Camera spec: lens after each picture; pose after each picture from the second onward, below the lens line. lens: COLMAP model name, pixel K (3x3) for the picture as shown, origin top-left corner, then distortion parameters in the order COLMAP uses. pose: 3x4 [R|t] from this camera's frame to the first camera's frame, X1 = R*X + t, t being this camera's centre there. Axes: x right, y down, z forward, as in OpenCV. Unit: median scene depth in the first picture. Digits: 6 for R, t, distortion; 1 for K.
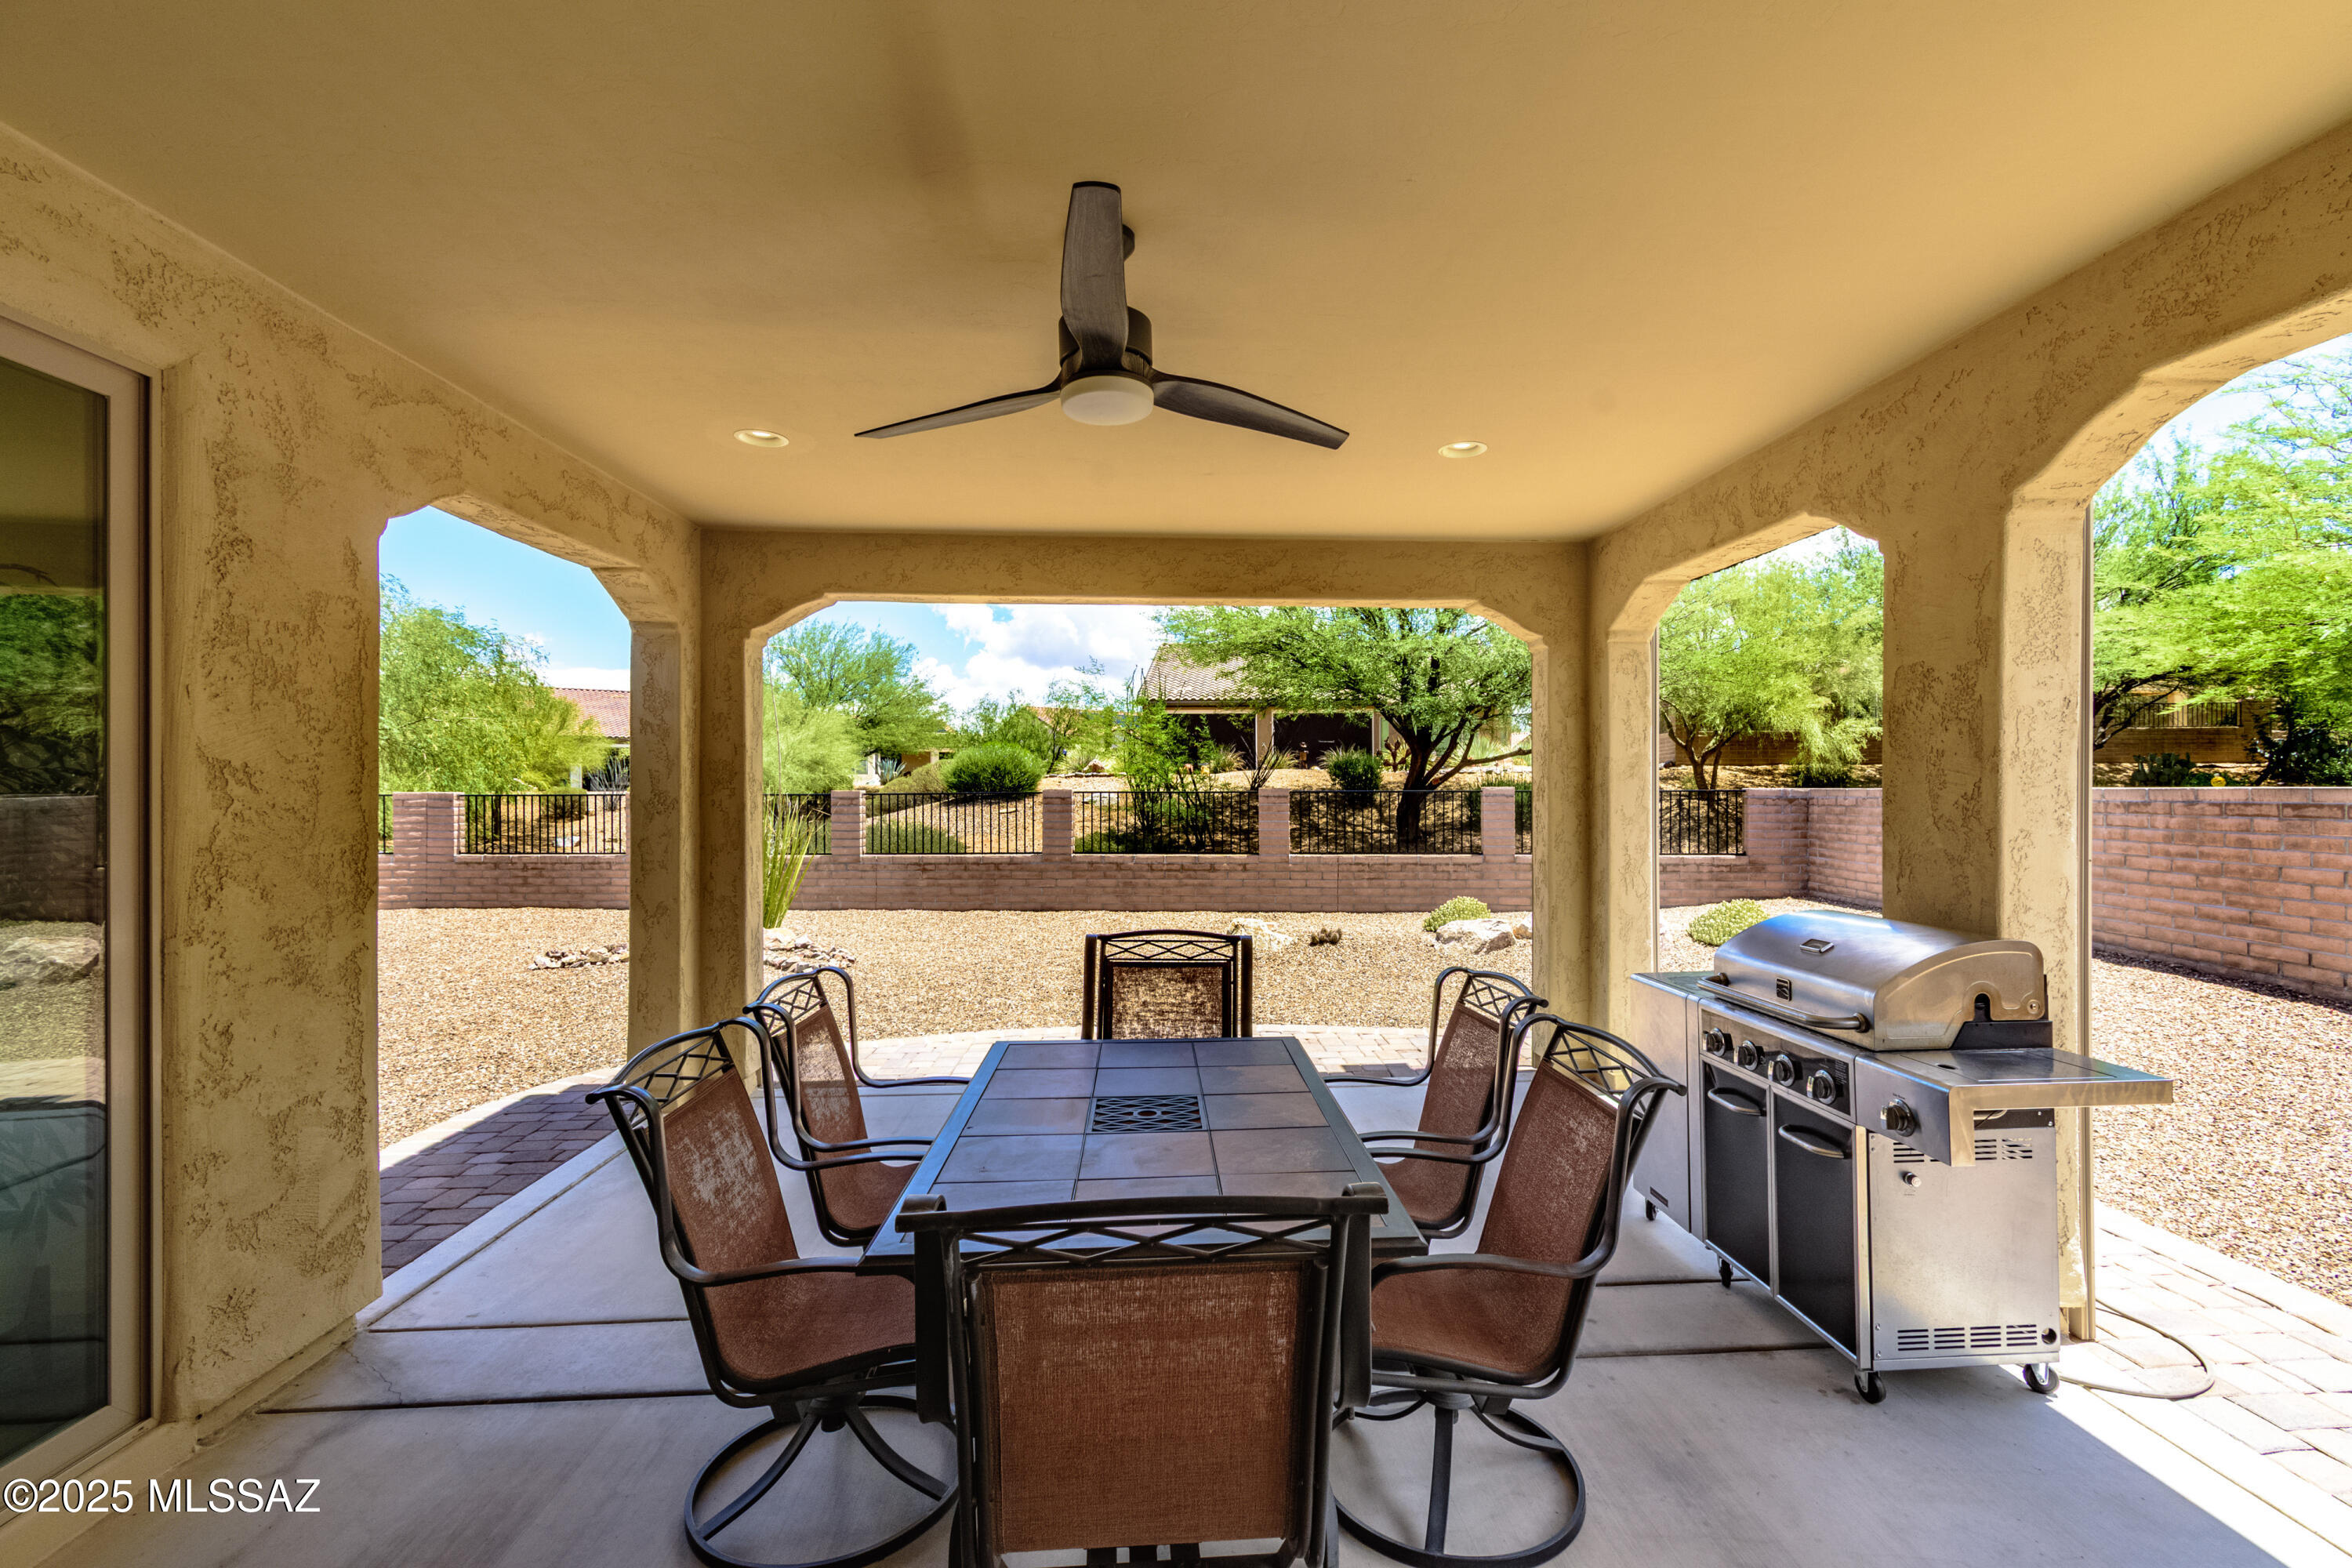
lens RADIAL K [[1053.1, 0, 1208.7], [0, 1053.1, 791.8], [0, 0, 1]] dist [0.003624, 0.000387]
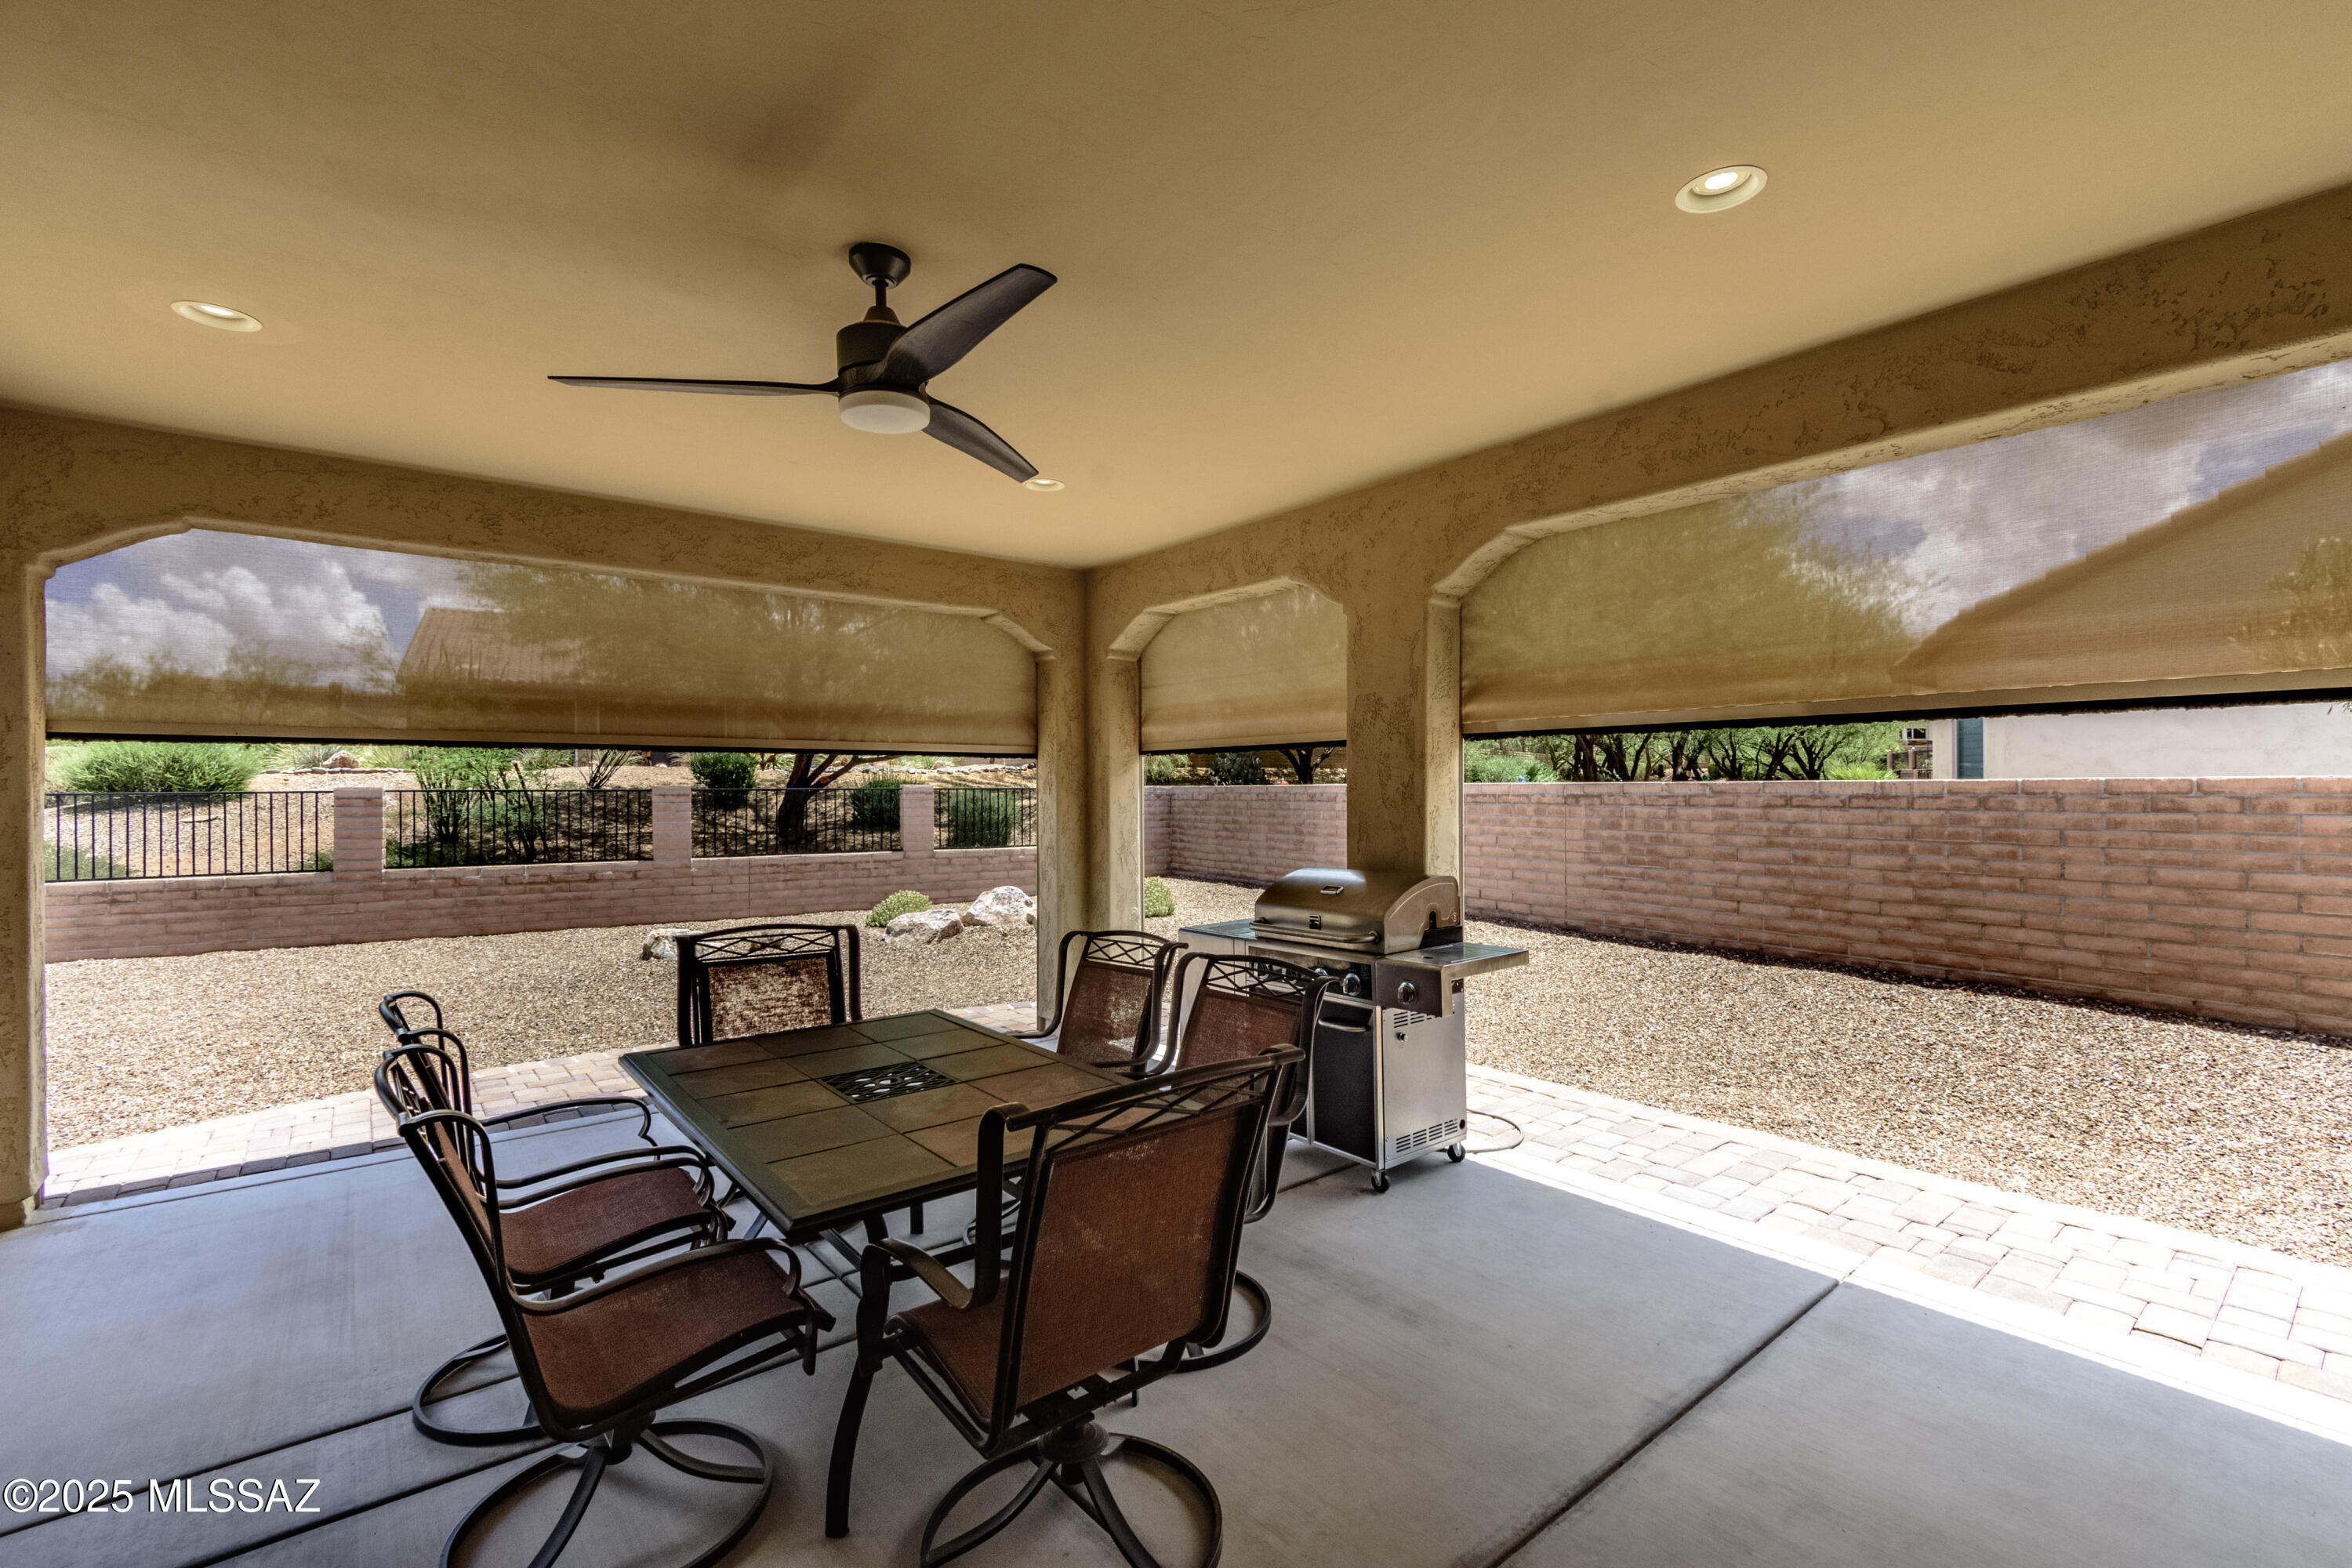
lens RADIAL K [[1053.1, 0, 1234.6], [0, 1053.1, 787.8], [0, 0, 1]] dist [0.003624, 0.000387]
pose [[0.802644, -0.001569, 0.596456, -0.216379], [0.004004, 0.999988, -0.002757, 0.007000], [-0.596444, 0.004601, 0.802641, -0.034148]]
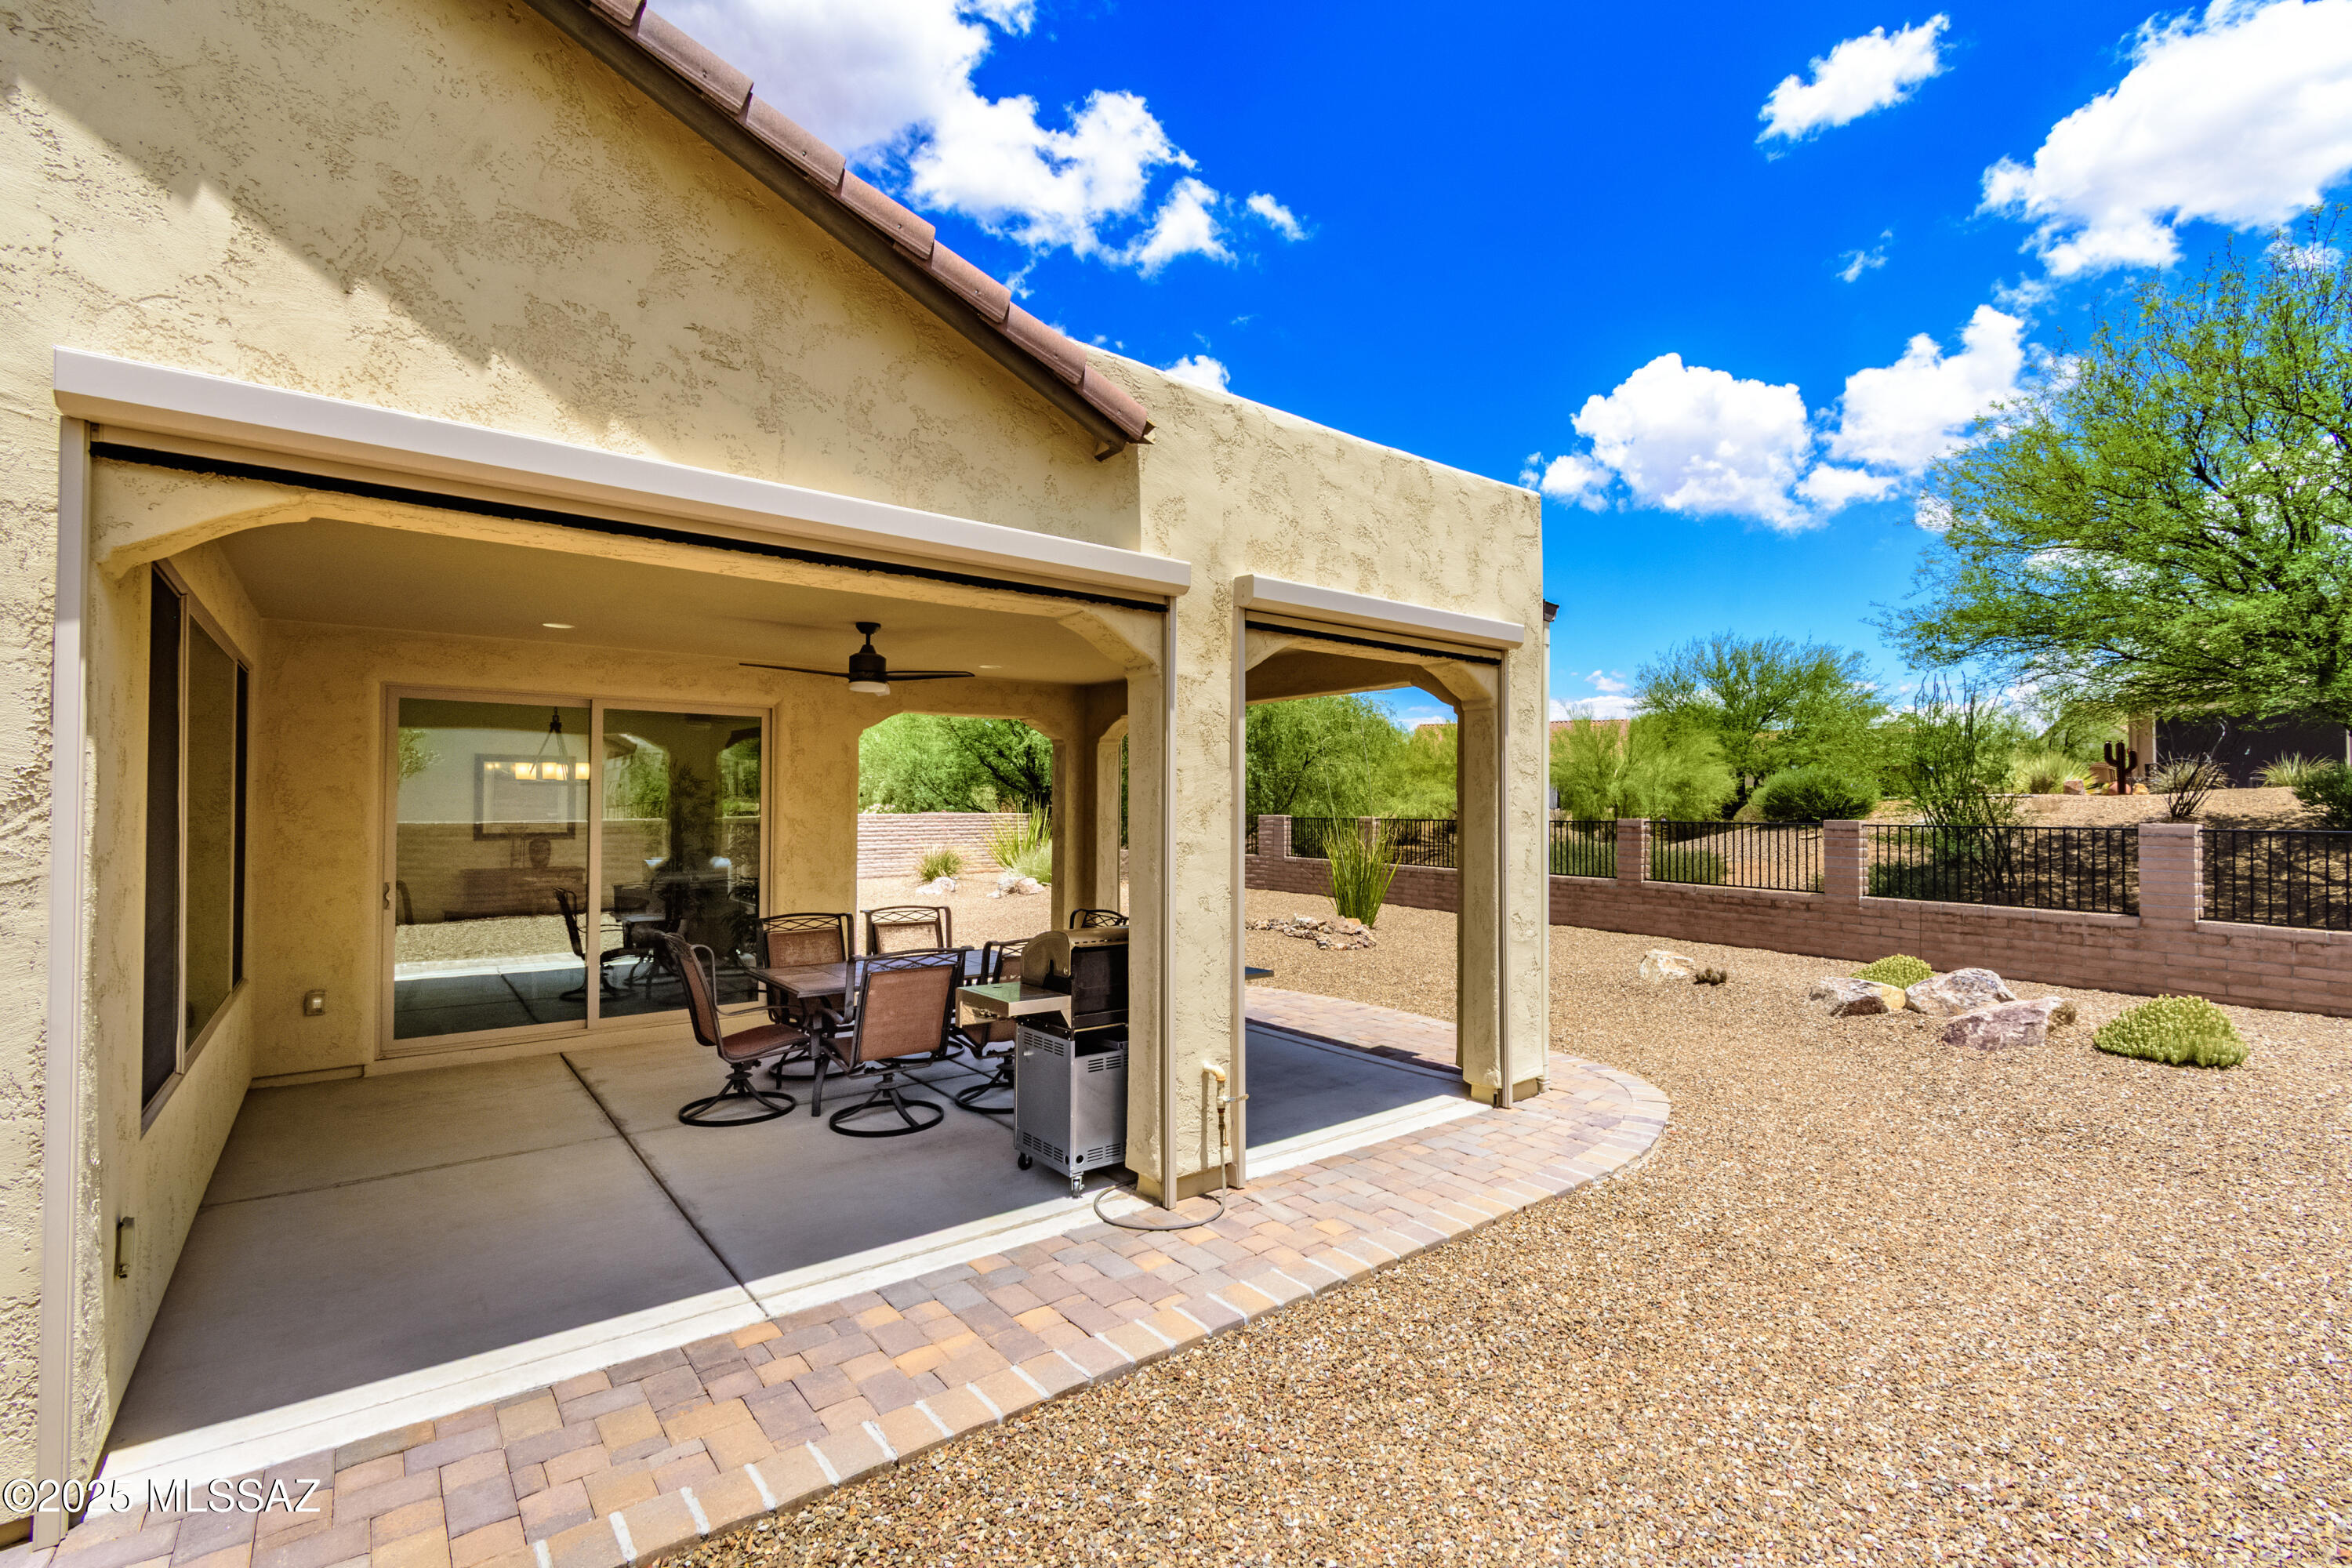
lens RADIAL K [[1053.1, 0, 1194.4], [0, 1053.1, 787.8], [0, 0, 1]] dist [0.003624, 0.000387]
pose [[0.562356, -0.010887, -0.826823, 1.183064], [-0.003715, 0.999870, -0.015693, -0.037127], [0.826887, 0.011897, 0.562243, 0.094733]]
